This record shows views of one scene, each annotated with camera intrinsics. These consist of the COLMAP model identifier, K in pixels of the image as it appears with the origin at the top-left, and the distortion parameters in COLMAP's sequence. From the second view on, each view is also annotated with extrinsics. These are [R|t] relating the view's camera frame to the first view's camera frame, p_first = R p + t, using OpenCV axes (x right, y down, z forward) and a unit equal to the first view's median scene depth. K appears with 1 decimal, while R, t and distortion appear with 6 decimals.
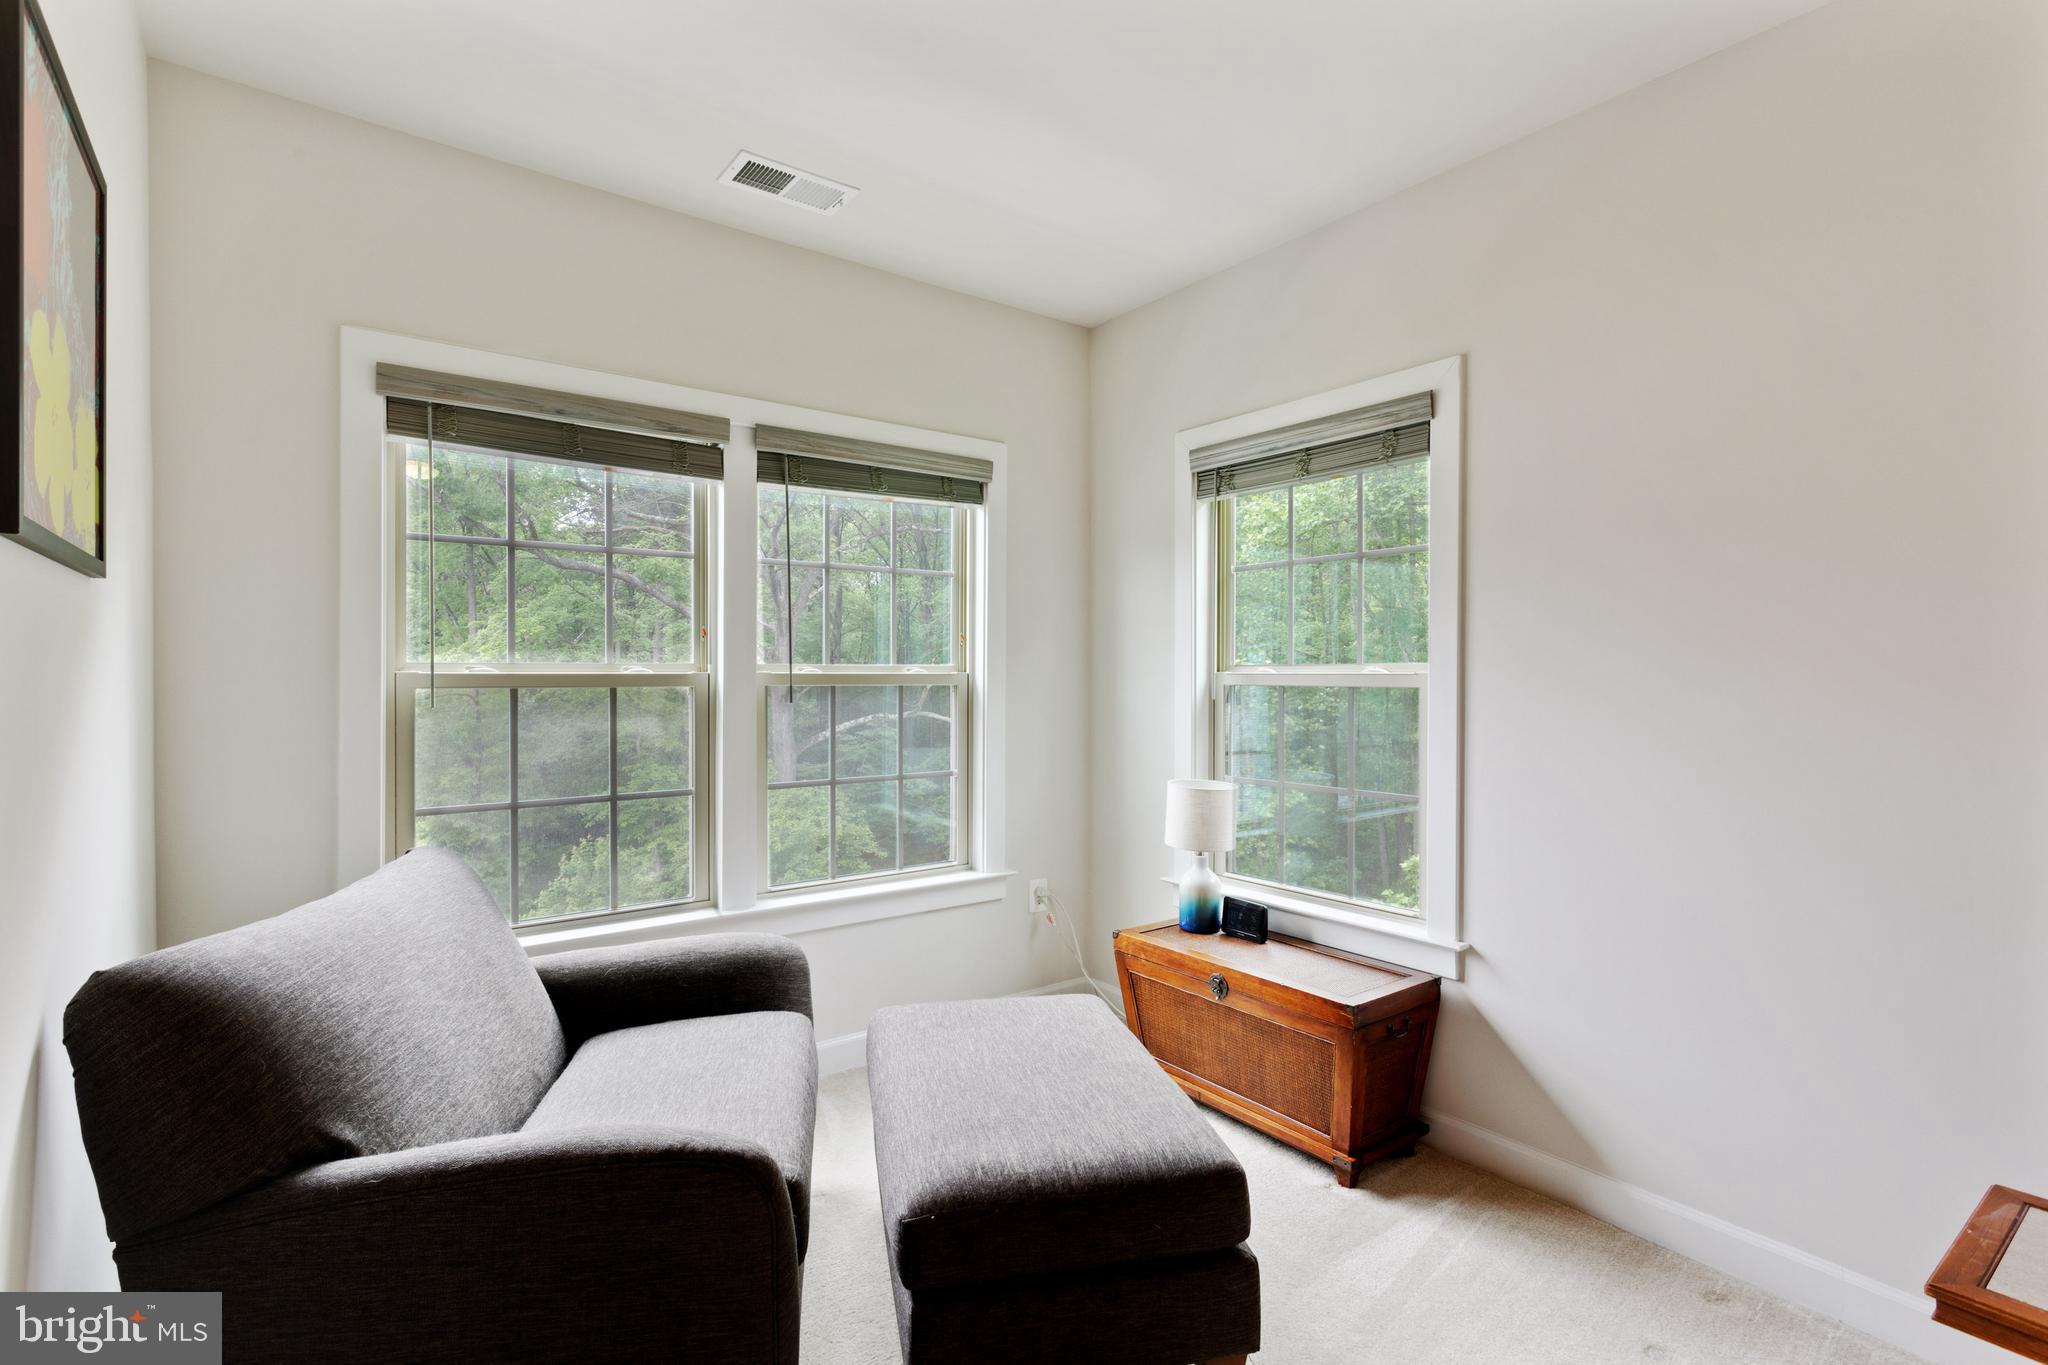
lens RADIAL K [[966.6, 0, 1018.8], [0, 966.6, 677.4], [0, 0, 1]] dist [-0.000429, -0.000099]
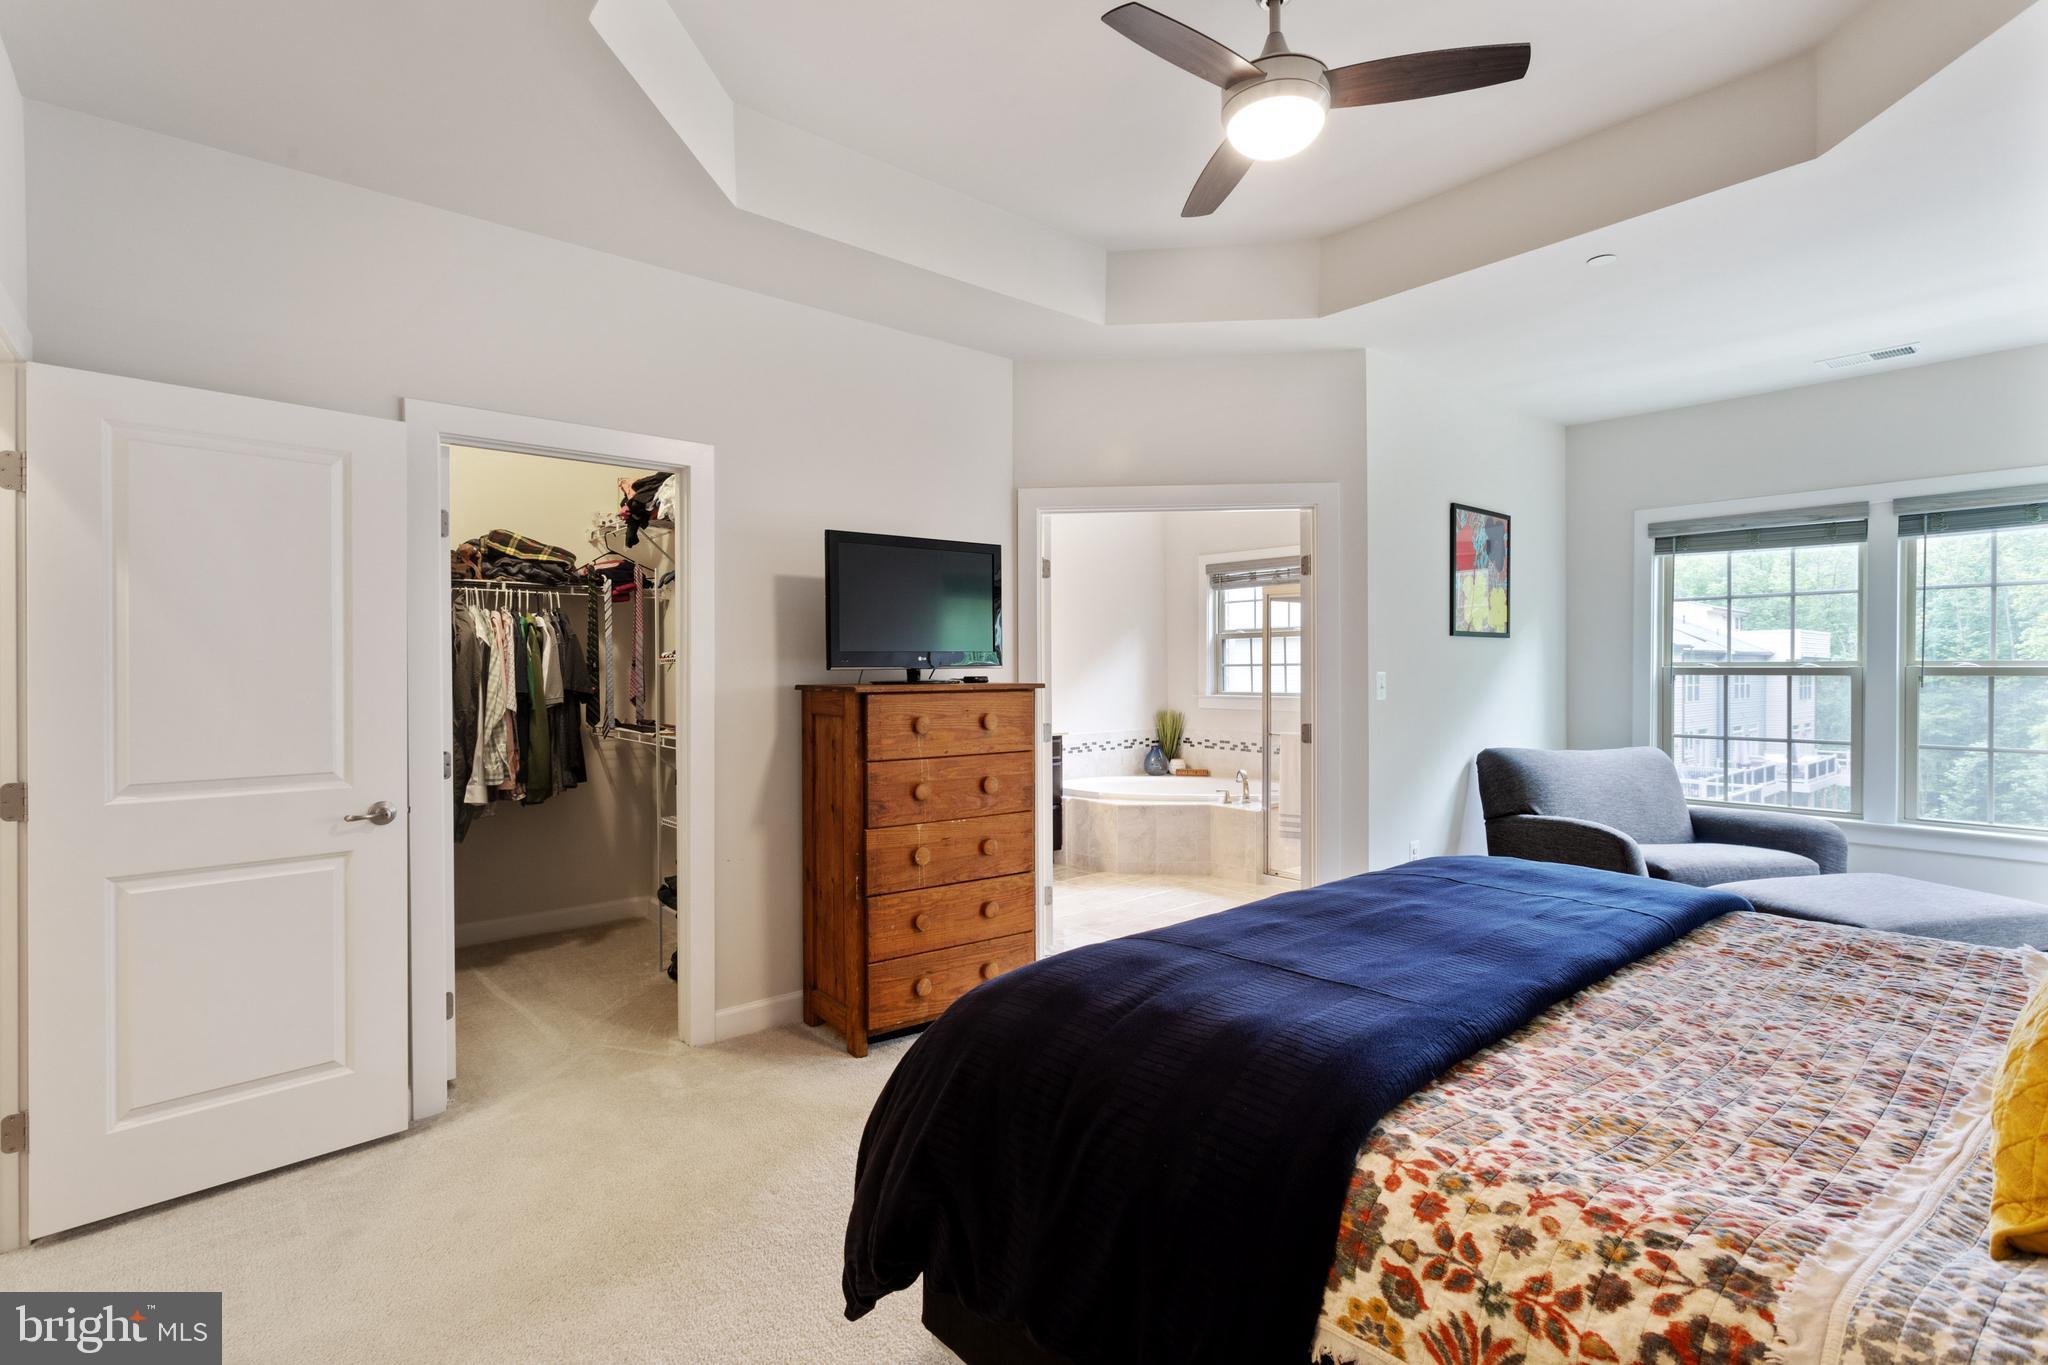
lens RADIAL K [[966.6, 0, 1018.8], [0, 966.6, 677.4], [0, 0, 1]] dist [-0.000429, -0.000099]
pose [[0.078486, 0.001811, -0.996914, 1.160110], [-0.002597, 0.999995, 0.001612, 0.013668], [0.996912, 0.002463, 0.078490, -0.477963]]
